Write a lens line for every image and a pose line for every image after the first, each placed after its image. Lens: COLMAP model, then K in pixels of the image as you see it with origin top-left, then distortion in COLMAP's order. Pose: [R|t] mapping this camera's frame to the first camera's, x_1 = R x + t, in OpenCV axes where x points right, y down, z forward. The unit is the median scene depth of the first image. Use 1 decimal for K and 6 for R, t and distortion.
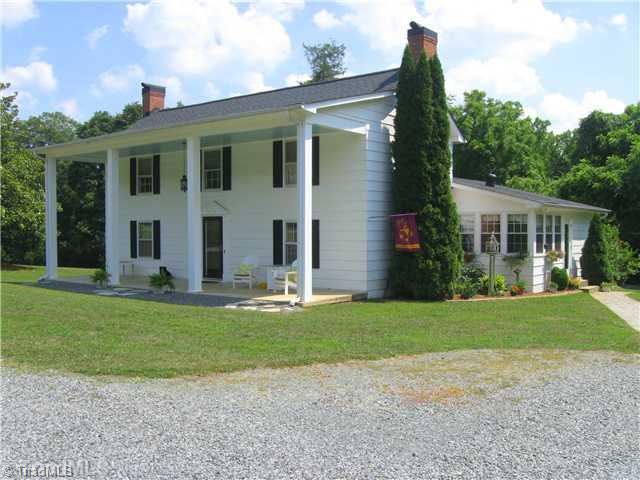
lens RADIAL K [[643.5, 0, 322.2], [0, 643.5, 239.5], [0, 0, 1]] dist [-0.136175, 0.000000]
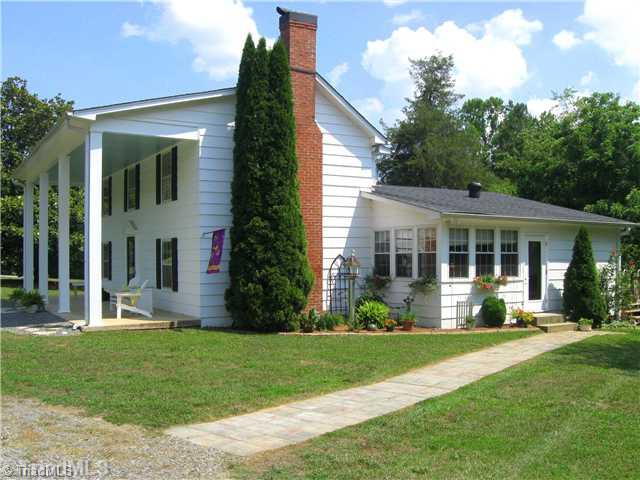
lens RADIAL K [[643.5, 0, 321.0], [0, 643.5, 244.4], [0, 0, 1]] dist [-0.136175, 0.000000]
pose [[0.939699, -0.007643, -0.341918, 0.484210], [-0.004538, 0.999384, -0.034812, 0.008951], [0.341973, 0.034265, 0.939085, 0.217105]]
